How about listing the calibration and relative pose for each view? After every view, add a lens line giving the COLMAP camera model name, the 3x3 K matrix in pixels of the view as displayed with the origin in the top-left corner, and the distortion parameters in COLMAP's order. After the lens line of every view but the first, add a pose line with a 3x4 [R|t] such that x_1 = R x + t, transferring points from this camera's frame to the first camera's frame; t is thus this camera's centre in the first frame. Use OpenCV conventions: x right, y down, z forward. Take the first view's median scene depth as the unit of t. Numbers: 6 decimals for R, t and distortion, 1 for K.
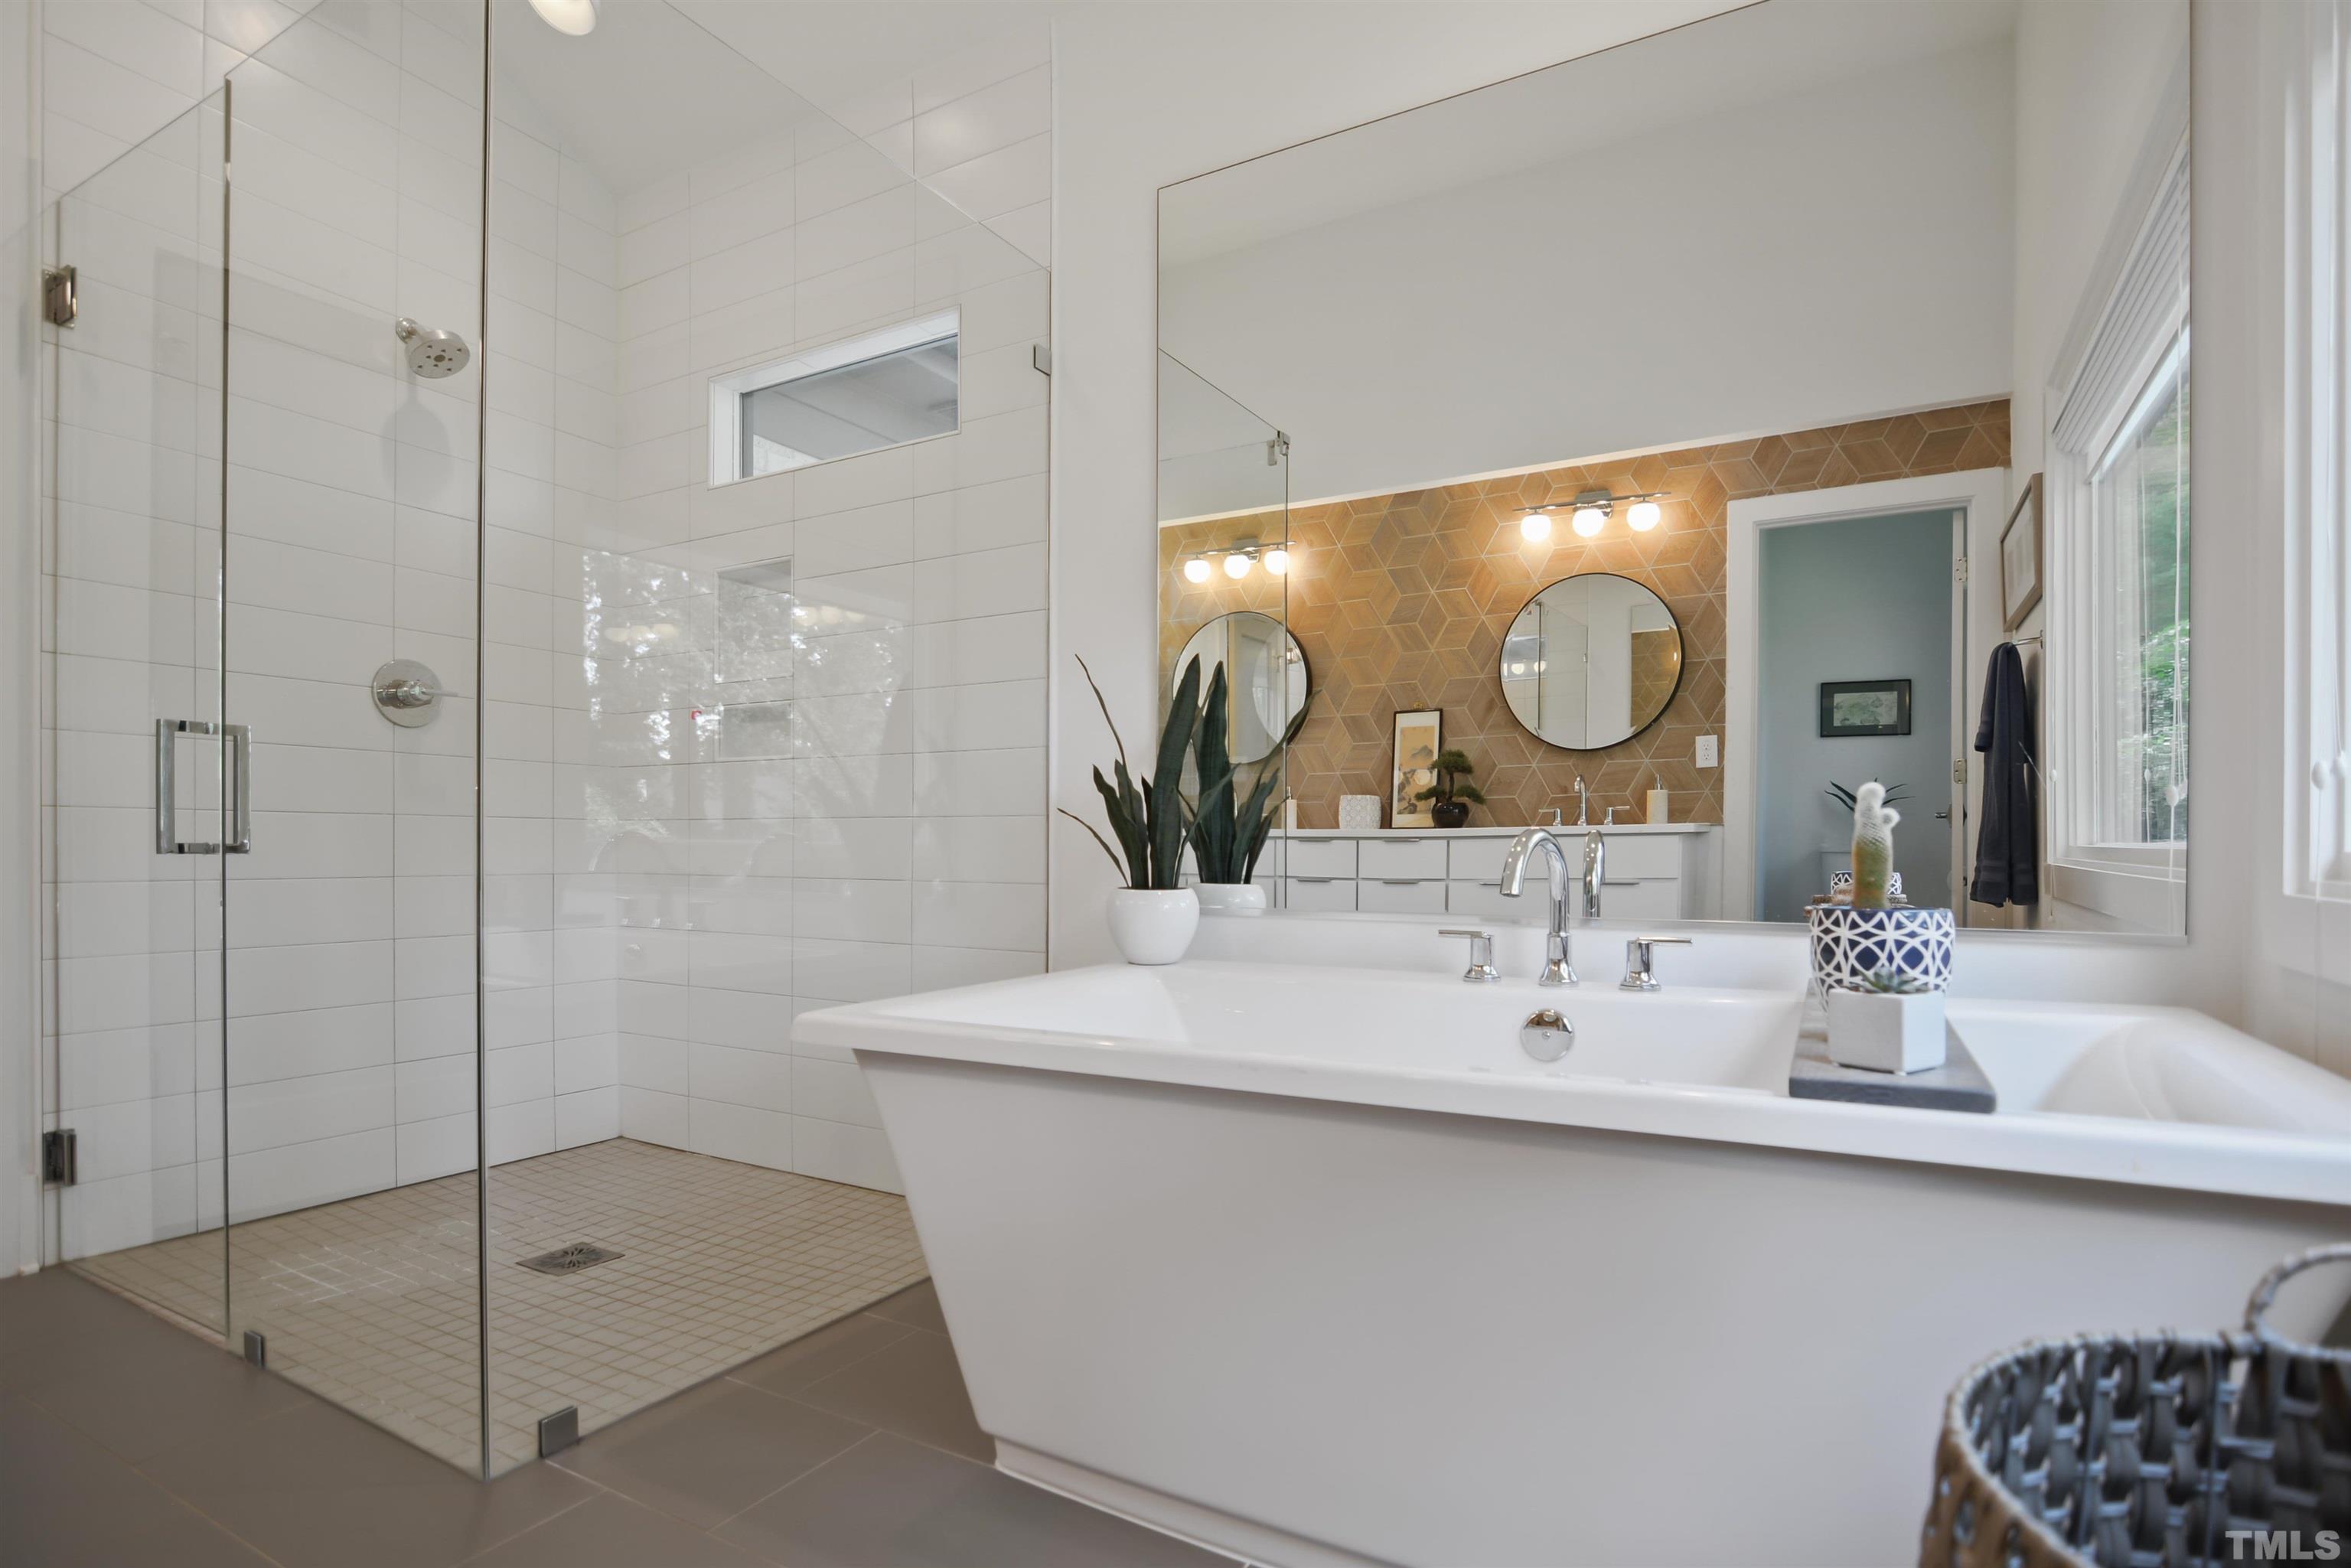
lens RADIAL K [[1179.4, 0, 1144.6], [0, 1179.4, 851.8], [0, 0, 1]] dist [0.017099, 0.000459]
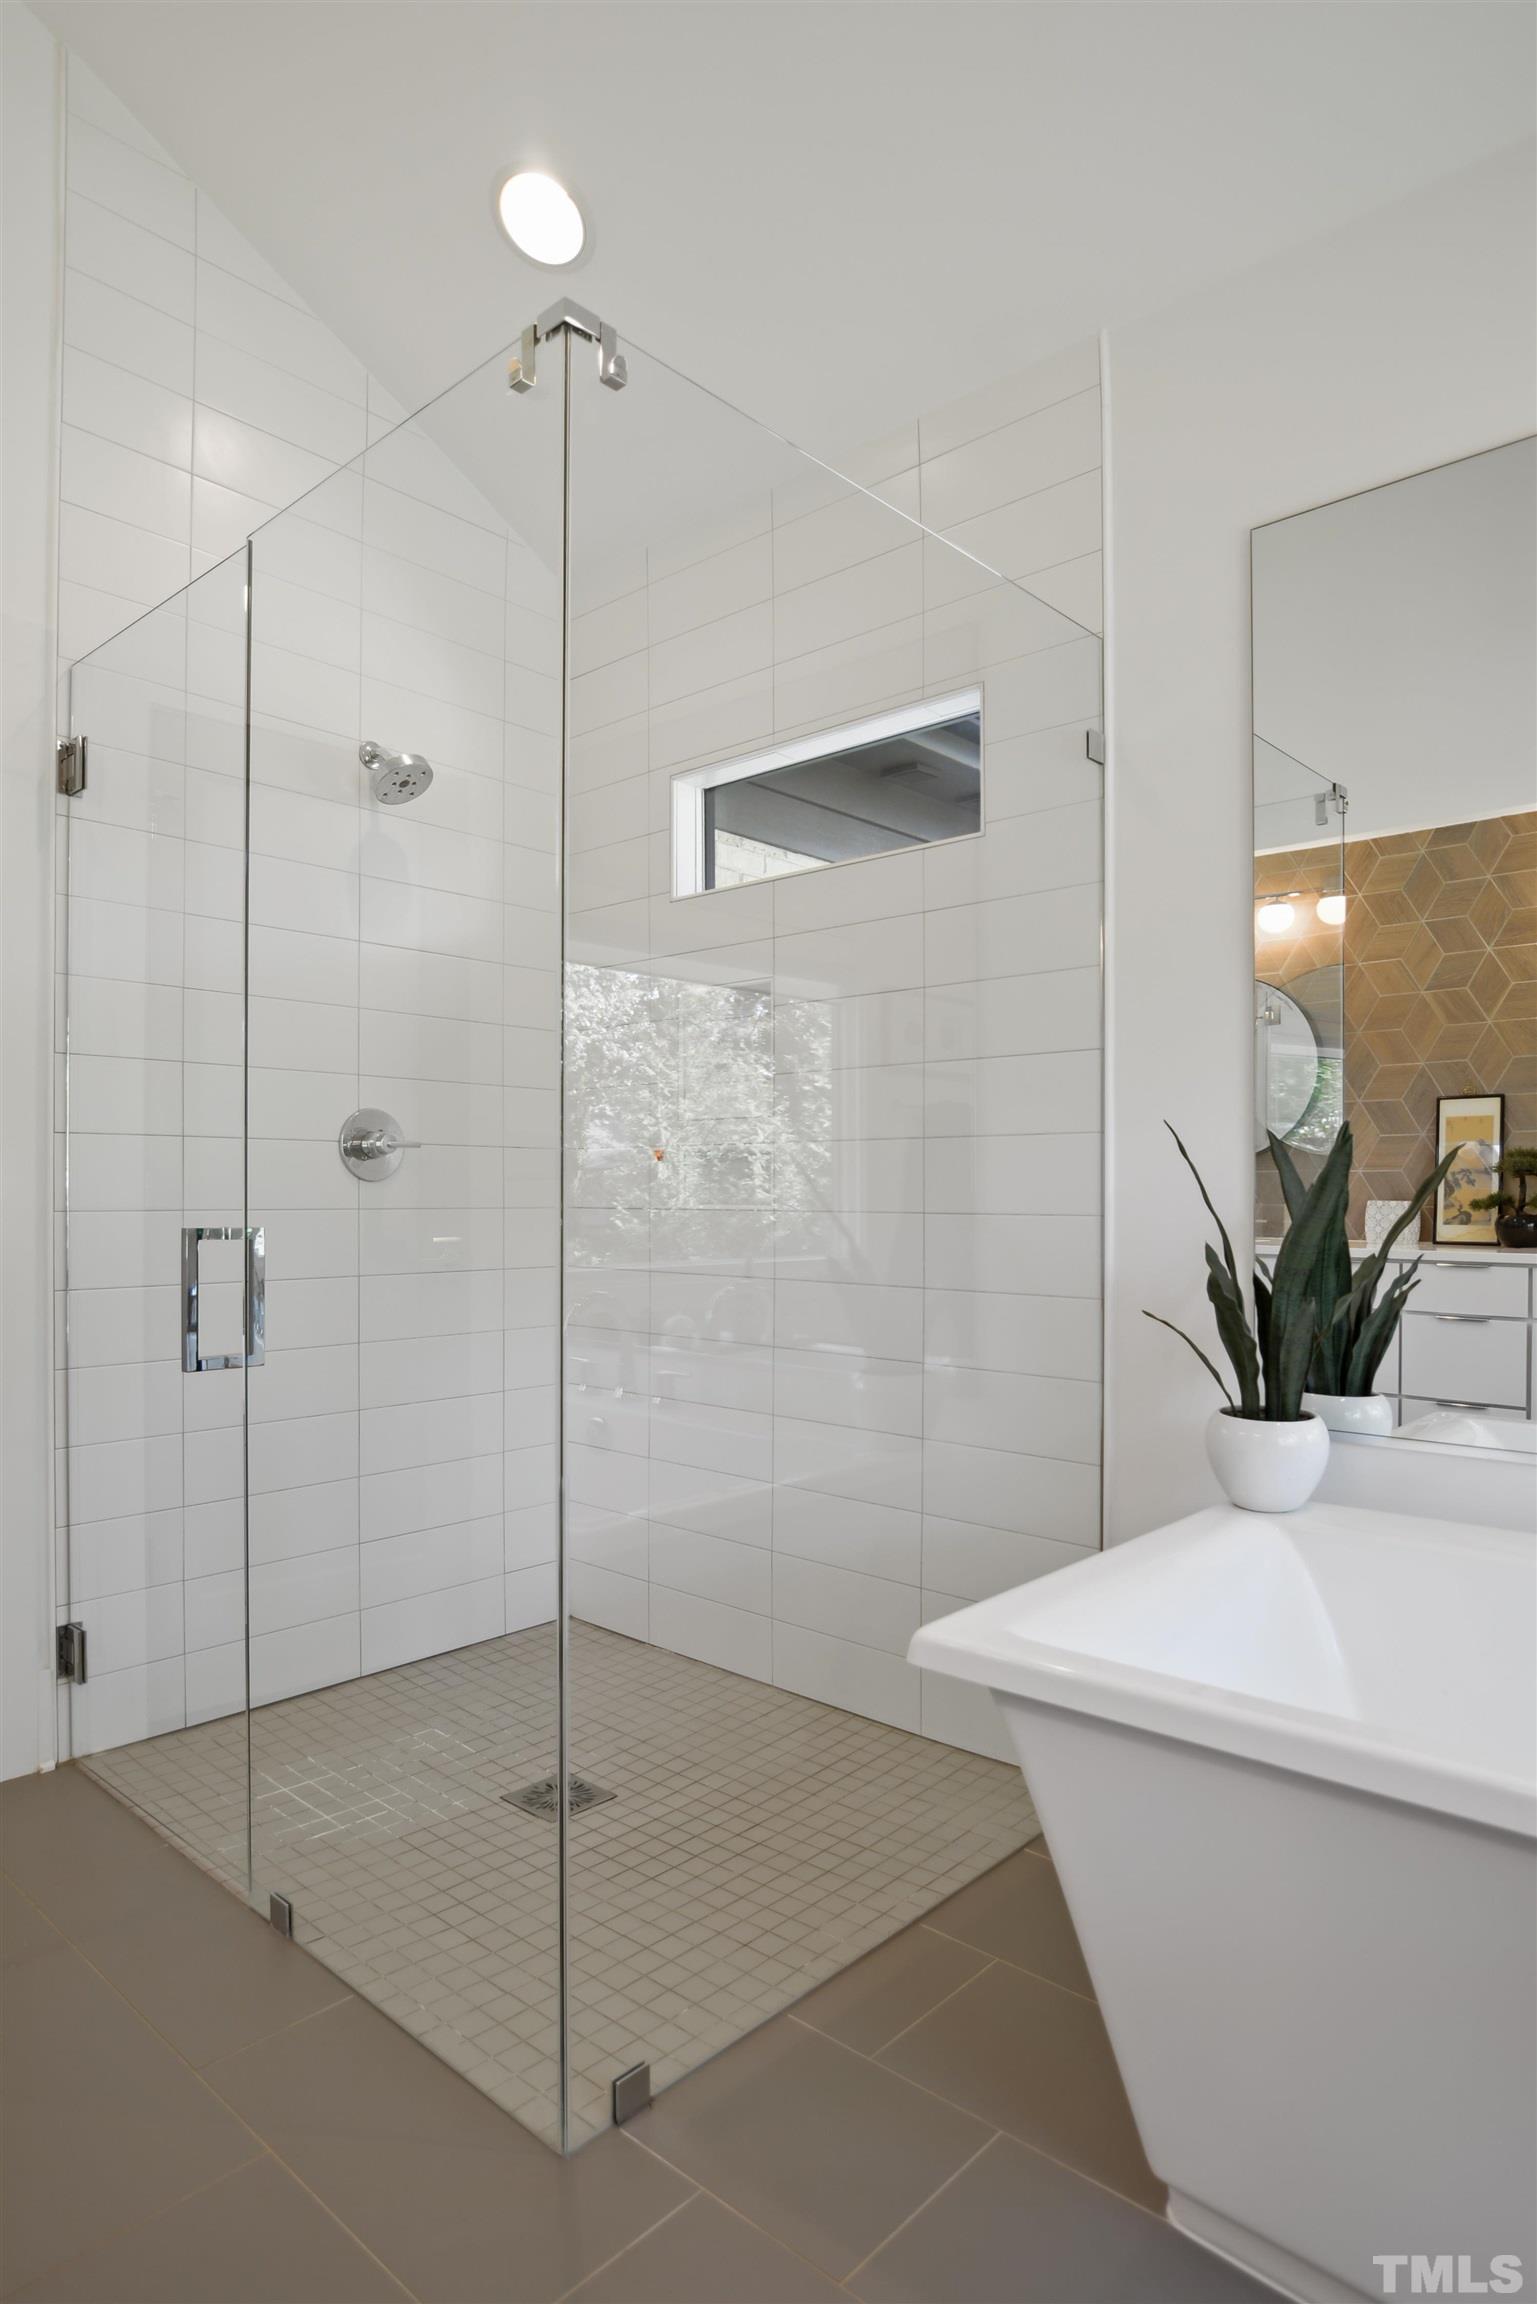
lens RADIAL K [[1324.7, 0, 768.4], [0, 1324.7, 1198.6], [0, 0, 1]] dist [-0.003064, 0.001018]
pose [[0.981475, -0.004336, -0.191542, -0.135048], [0.003490, 0.999983, -0.004752, -0.098073], [0.191559, 0.003996, 0.981473, 0.051456]]
